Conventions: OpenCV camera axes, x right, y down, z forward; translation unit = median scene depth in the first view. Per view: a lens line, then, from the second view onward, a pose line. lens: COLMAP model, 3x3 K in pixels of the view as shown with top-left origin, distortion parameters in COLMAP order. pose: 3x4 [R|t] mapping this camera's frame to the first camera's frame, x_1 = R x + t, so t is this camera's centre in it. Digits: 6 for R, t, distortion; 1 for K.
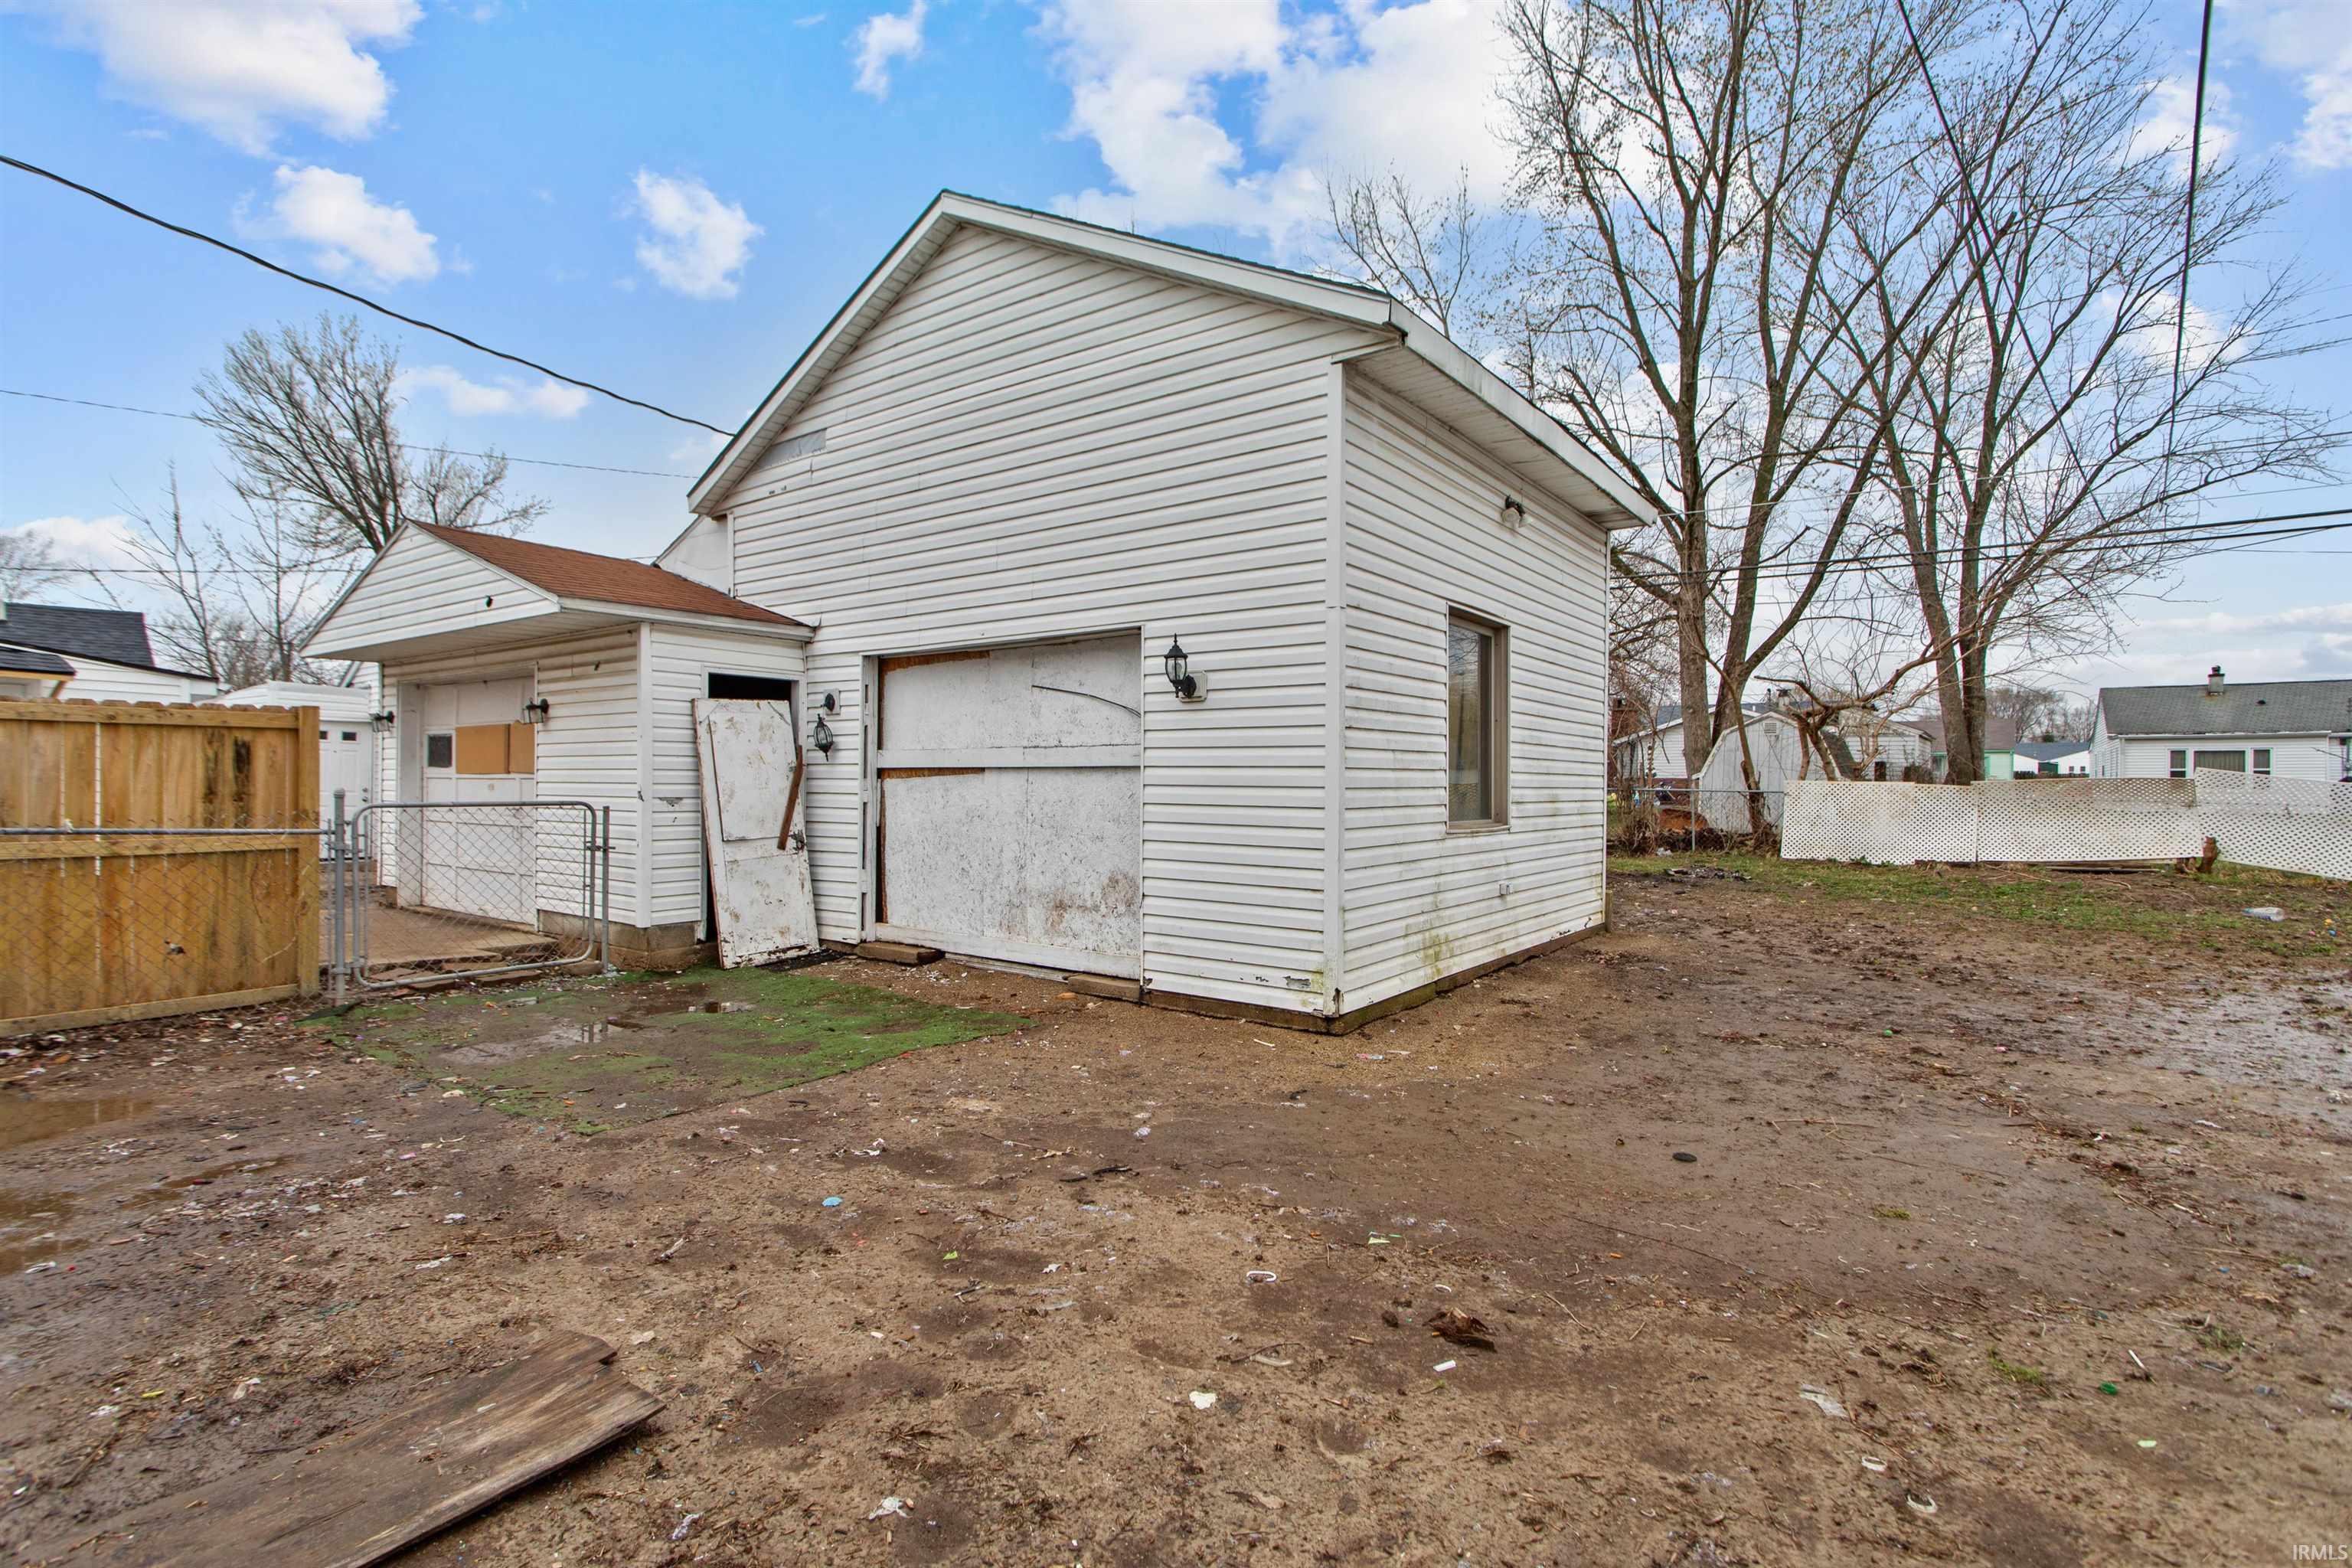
lens RADIAL K [[1107.4, 0, 1174.8], [0, 1107.4, 773.8], [0, 0, 1]] dist [0.003932, 0.000275]
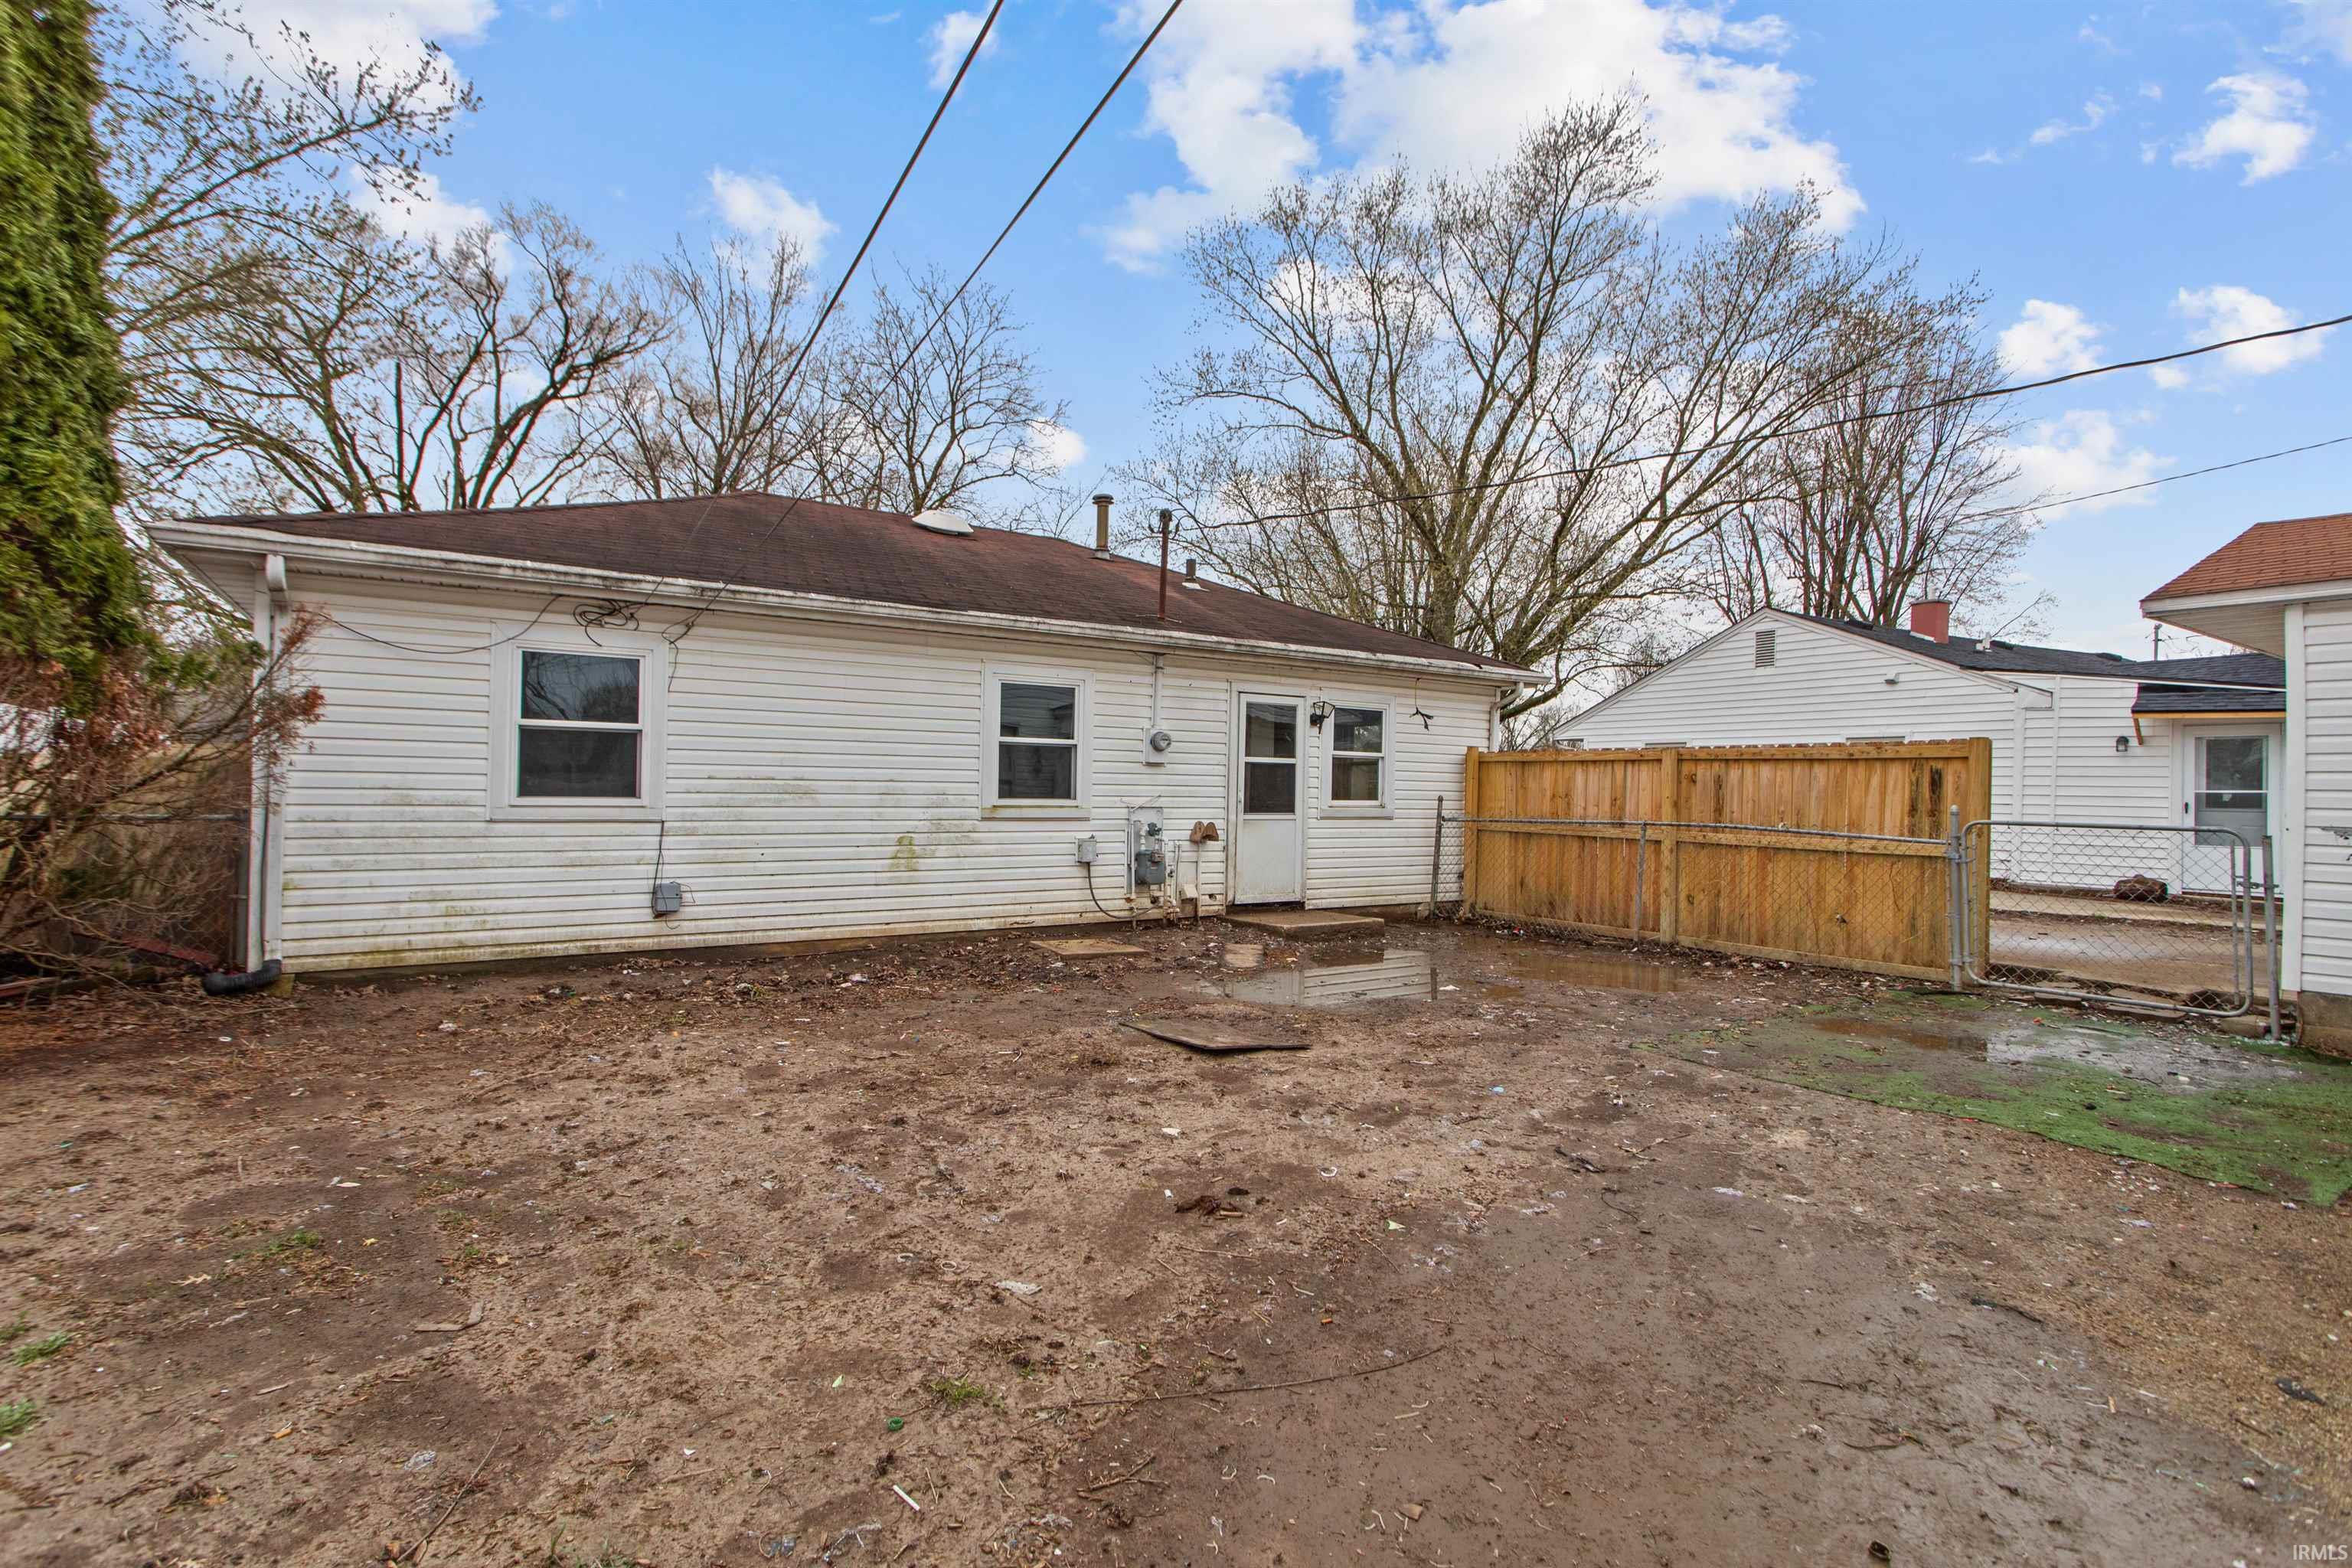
lens RADIAL K [[1107.4, 0, 1157.8], [0, 1107.4, 791.0], [0, 0, 1]] dist [0.003932, 0.000275]
pose [[-0.329221, -0.009005, -0.944210, 1.296122], [-0.013442, 0.999898, -0.004849, 0.028081], [0.944157, 0.011096, -0.329309, 1.188807]]
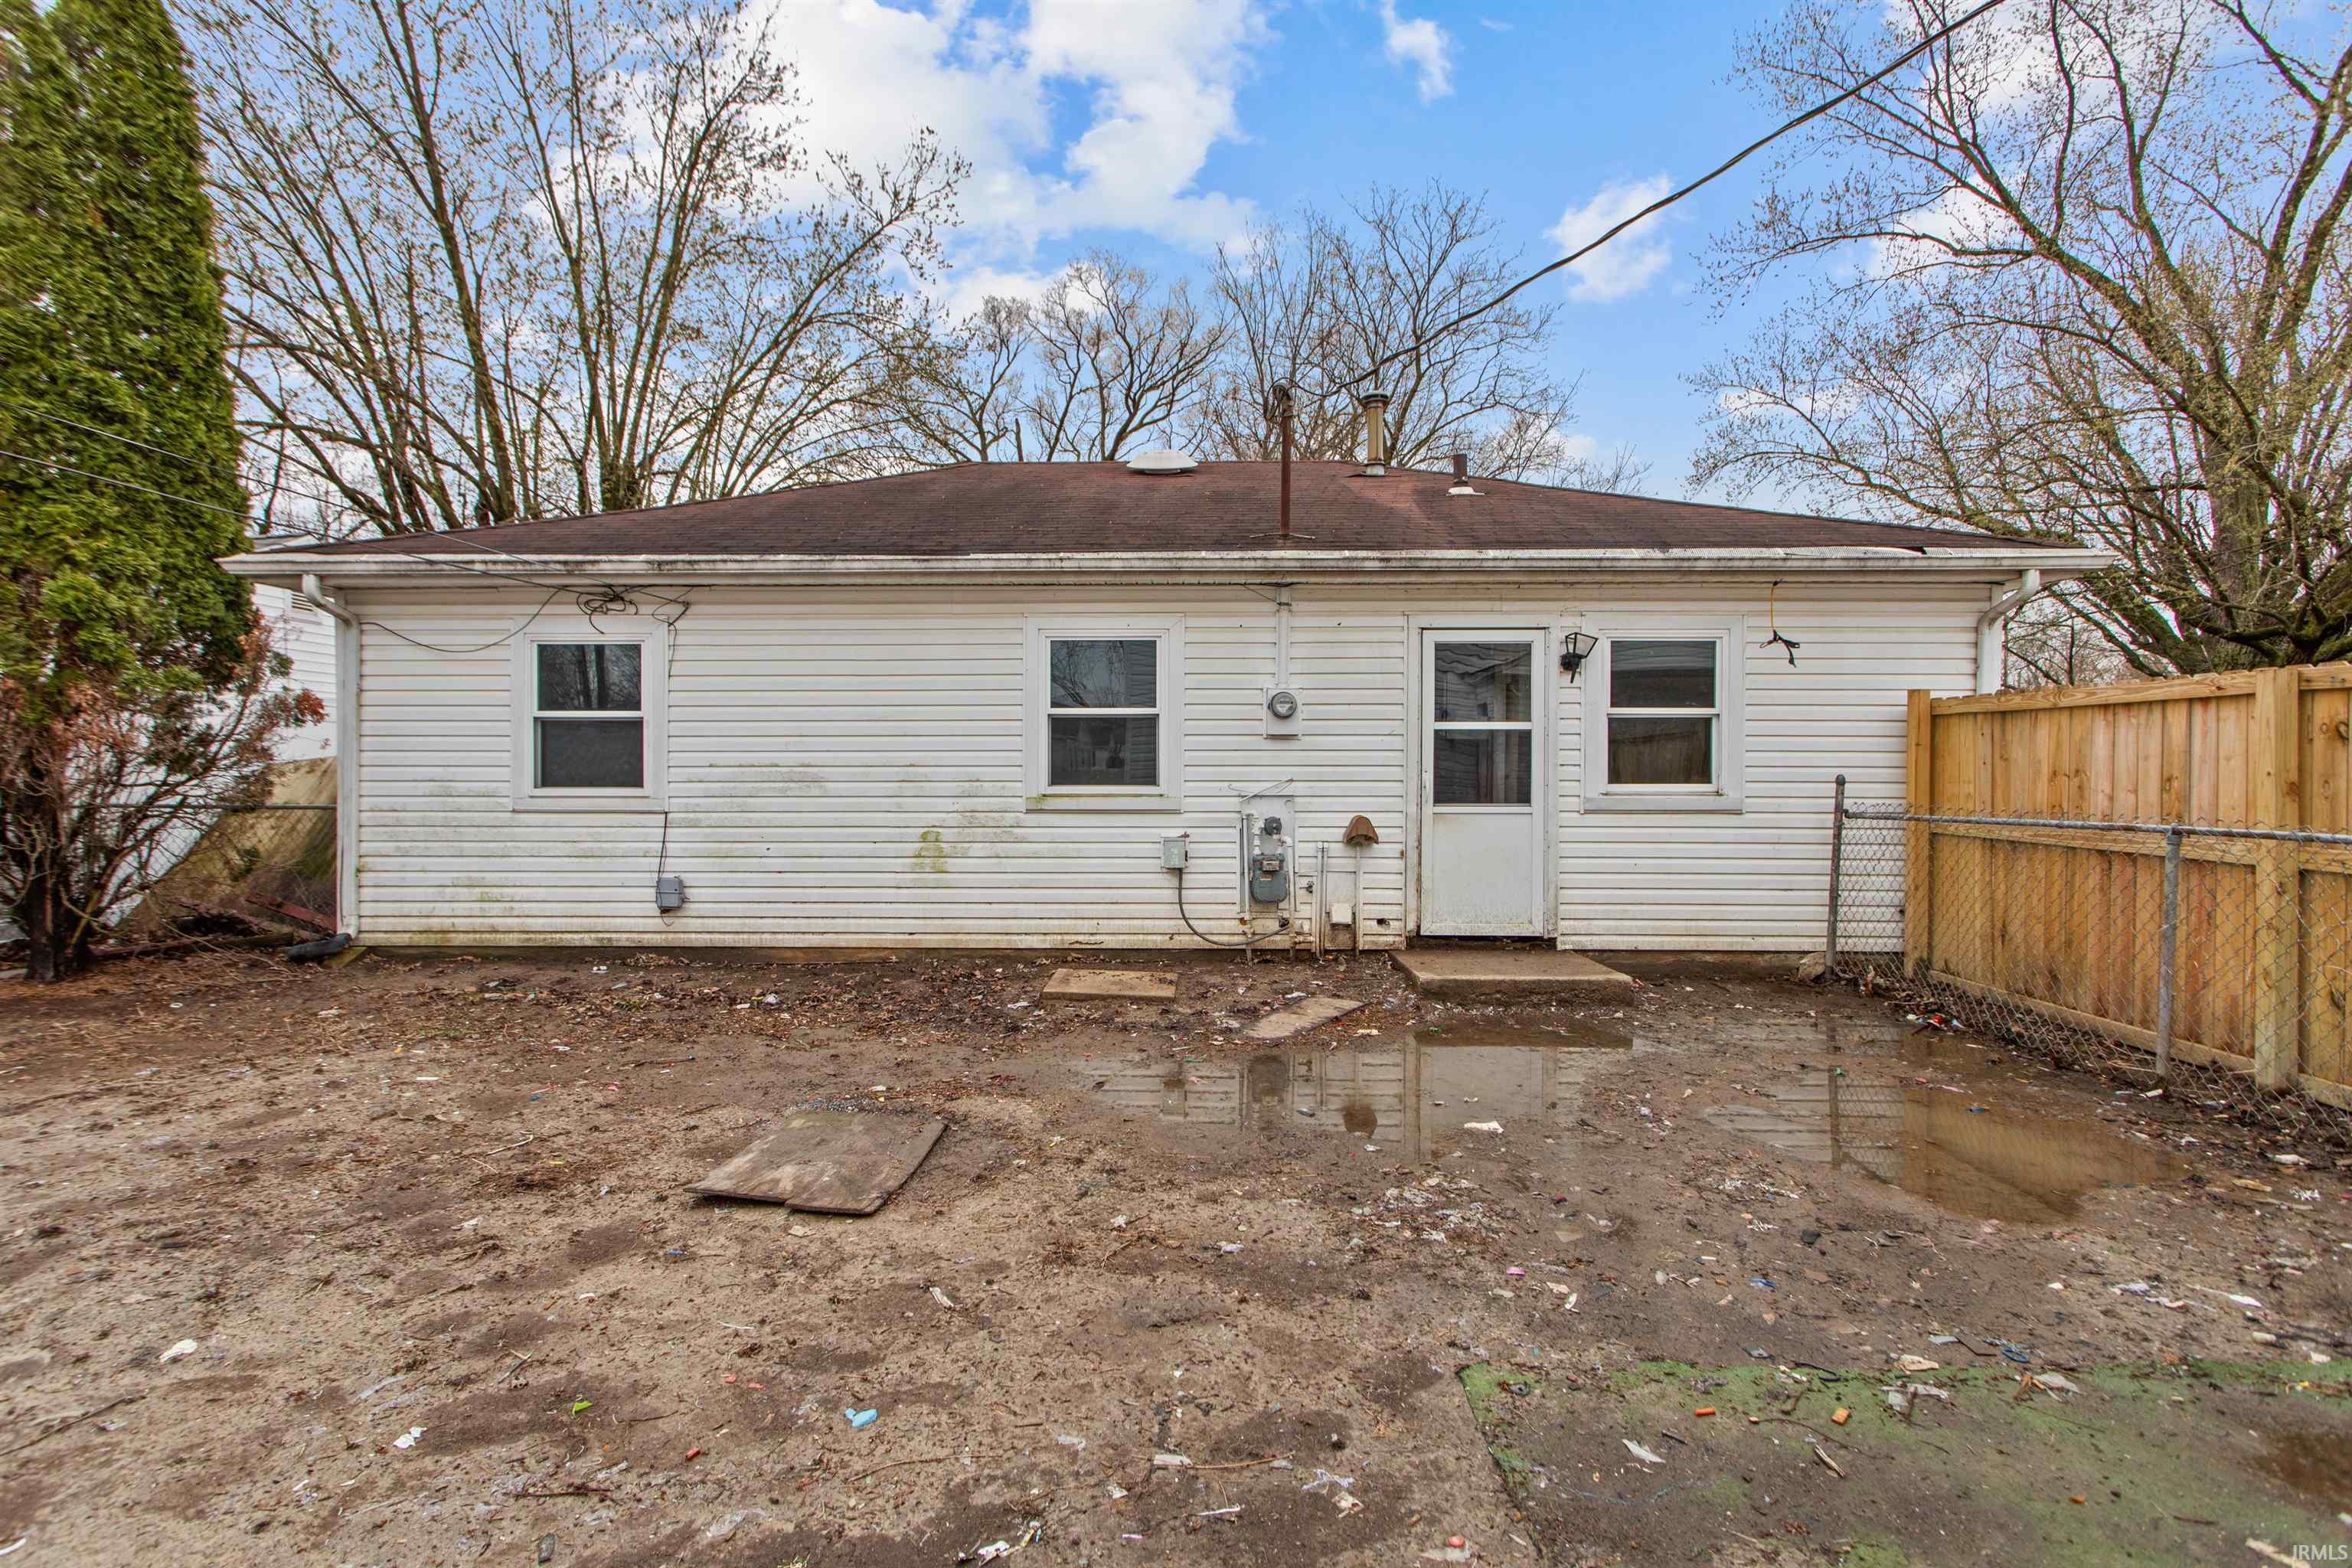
lens RADIAL K [[1107.4, 0, 1171.1], [0, 1107.4, 770.6], [0, 0, 1]] dist [0.003932, 0.000275]
pose [[-0.807289, -0.004689, -0.590138, -0.082223], [-0.002767, 0.999988, -0.004159, 0.017331], [0.590150, -0.001725, -0.807292, 1.836725]]
